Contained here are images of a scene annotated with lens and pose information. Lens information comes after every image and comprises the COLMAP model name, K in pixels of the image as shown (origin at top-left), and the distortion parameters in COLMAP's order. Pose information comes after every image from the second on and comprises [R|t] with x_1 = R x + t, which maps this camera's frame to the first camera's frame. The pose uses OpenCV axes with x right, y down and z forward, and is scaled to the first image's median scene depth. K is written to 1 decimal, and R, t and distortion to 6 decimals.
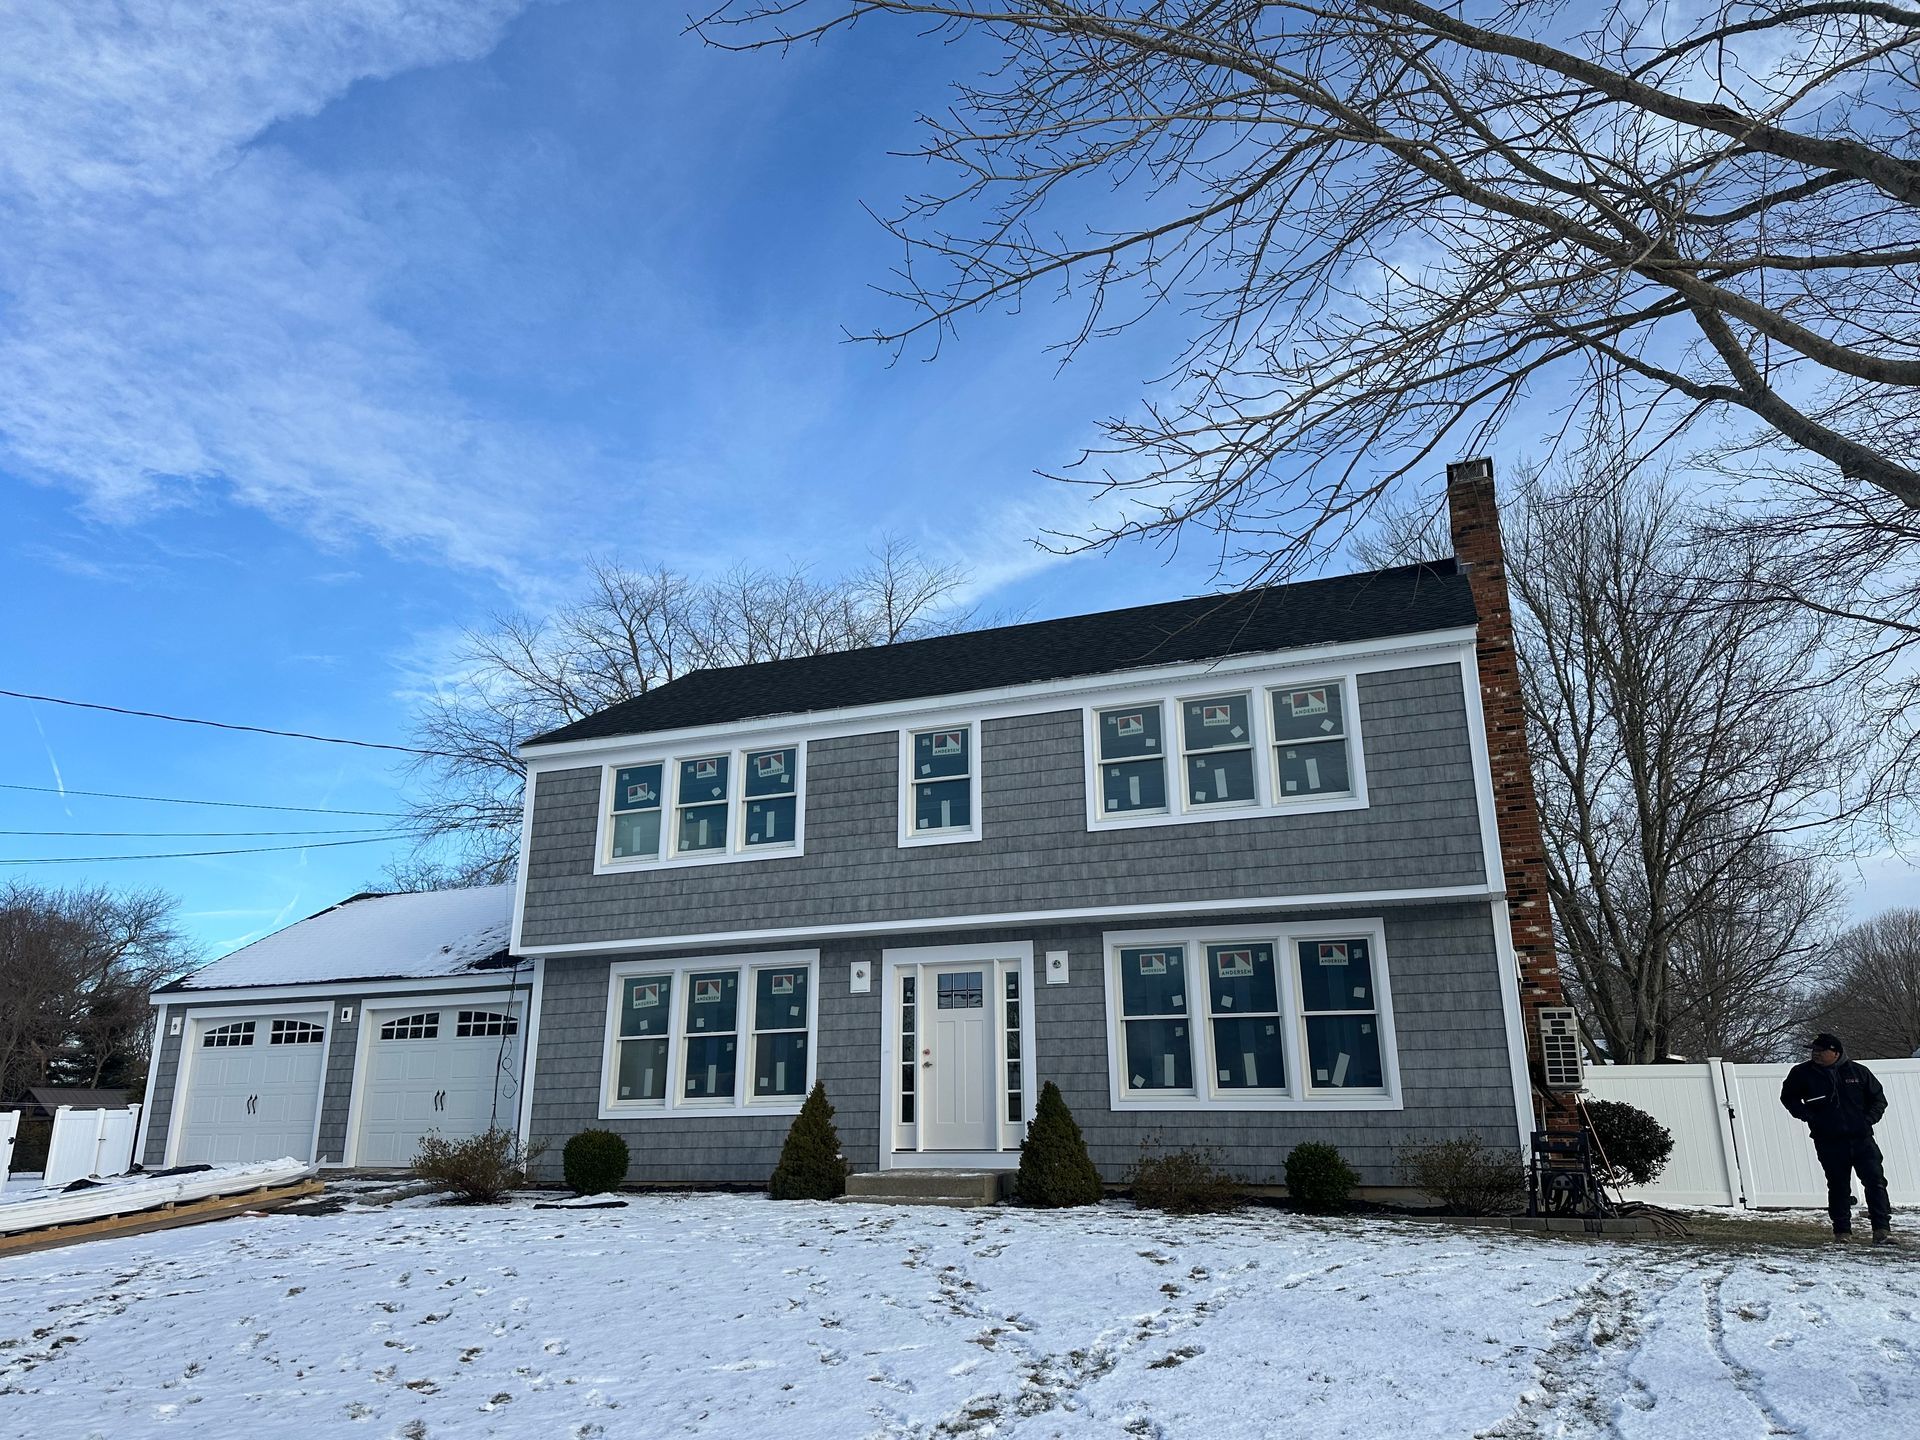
lens RADIAL K [[1348.9, 0, 960.0], [0, 1348.9, 720.0], [0, 0, 1]] dist [0.101871, -0.151751]
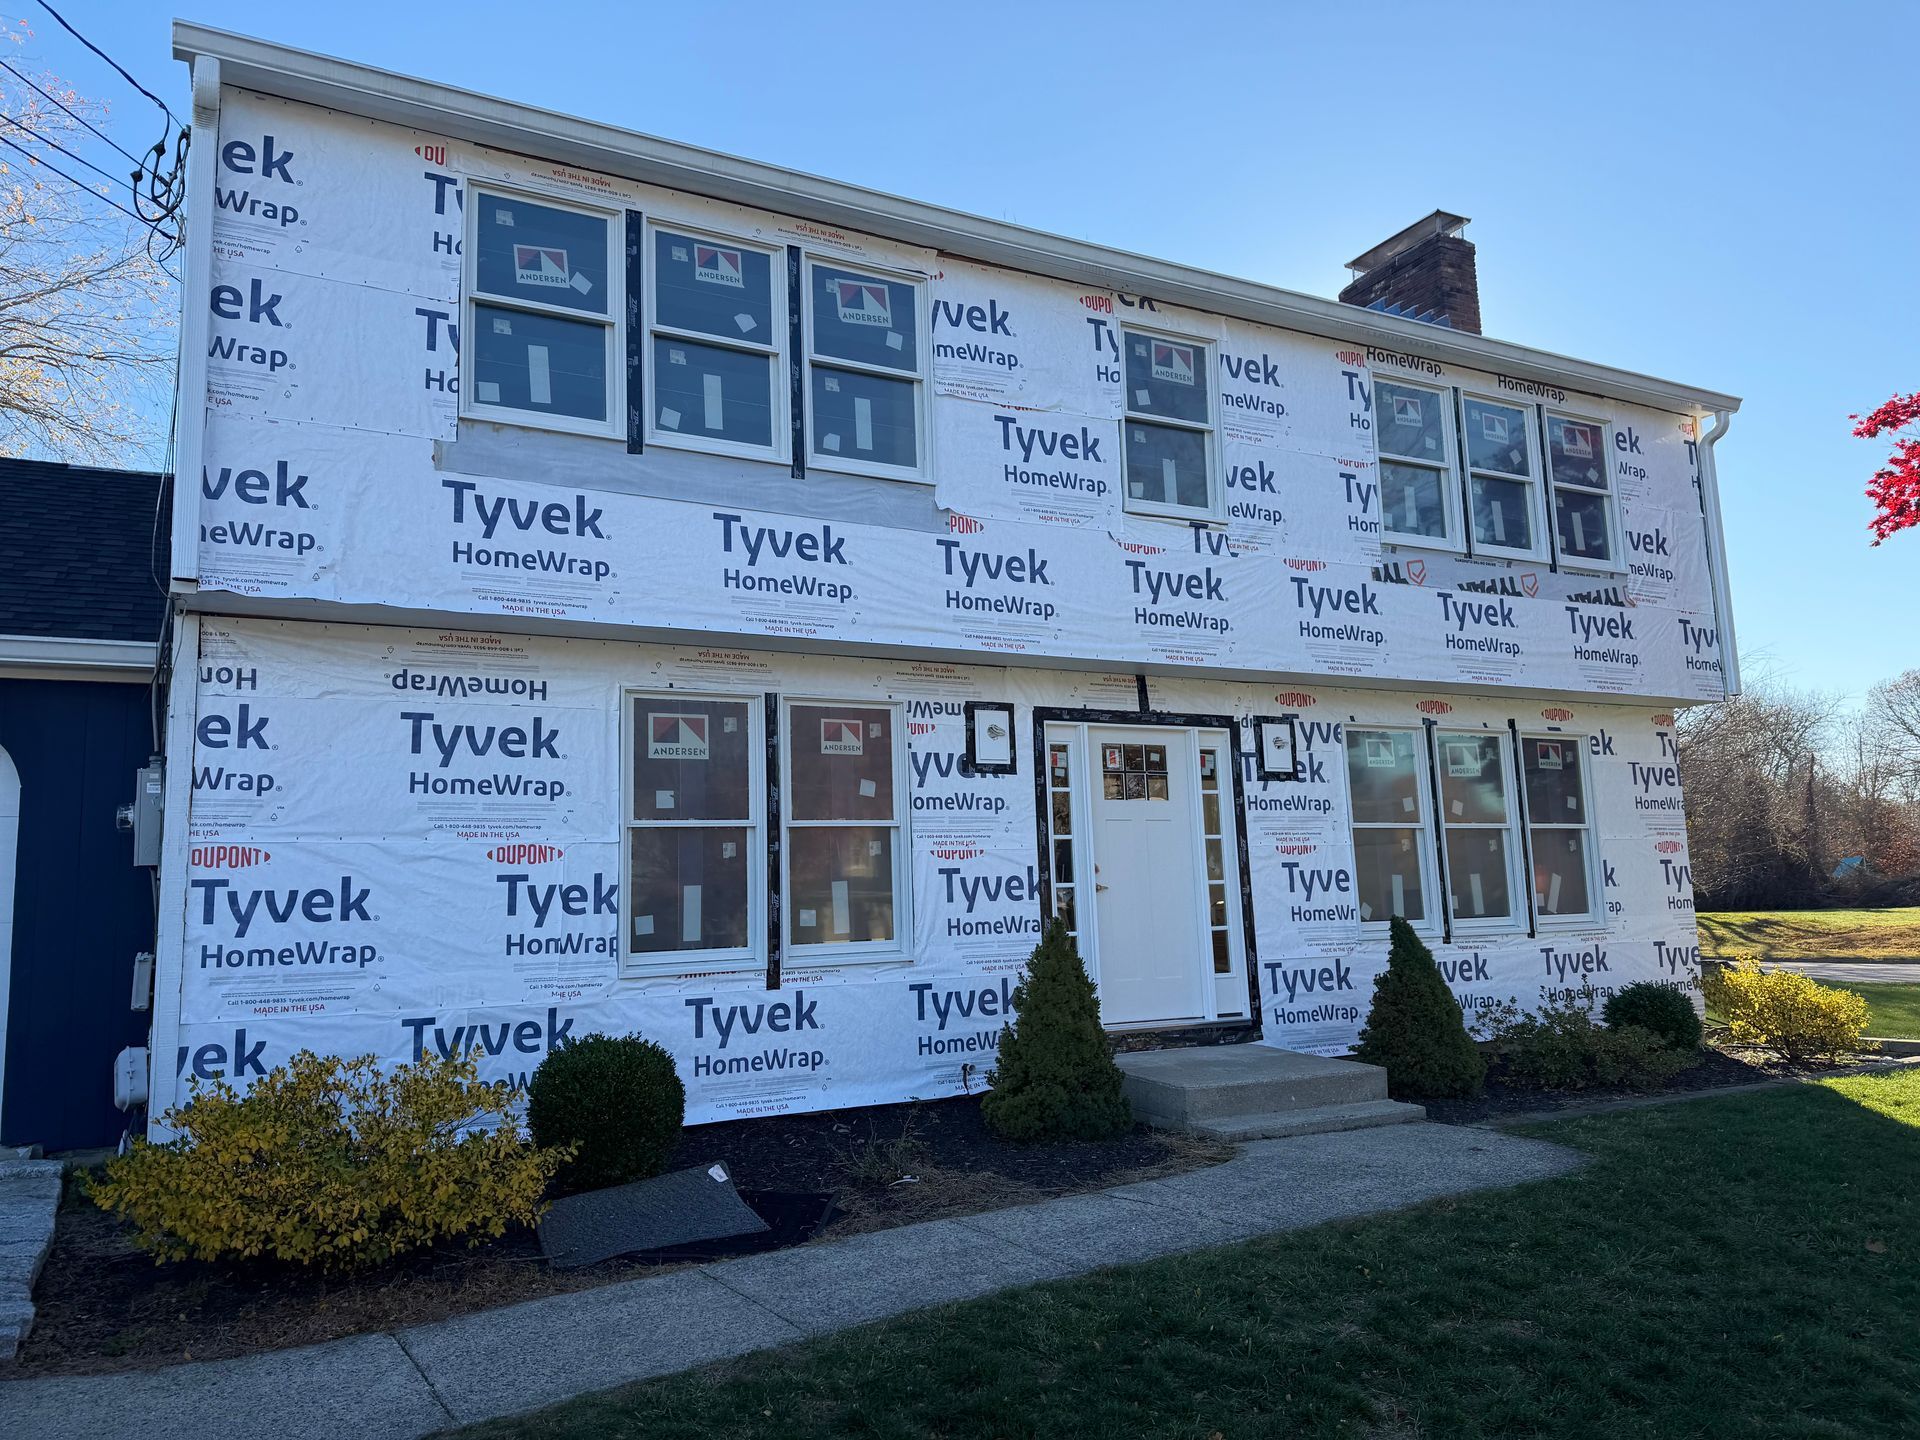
lens RADIAL K [[1348.9, 0, 960.0], [0, 1348.9, 720.0], [0, 0, 1]] dist [0.101871, -0.151751]
pose [[0.644249, 0.085916, 0.759975, -0.484017], [-0.202261, 0.977433, 0.060961, 0.145241], [-0.737586, -0.192987, 0.647088, 0.619306]]
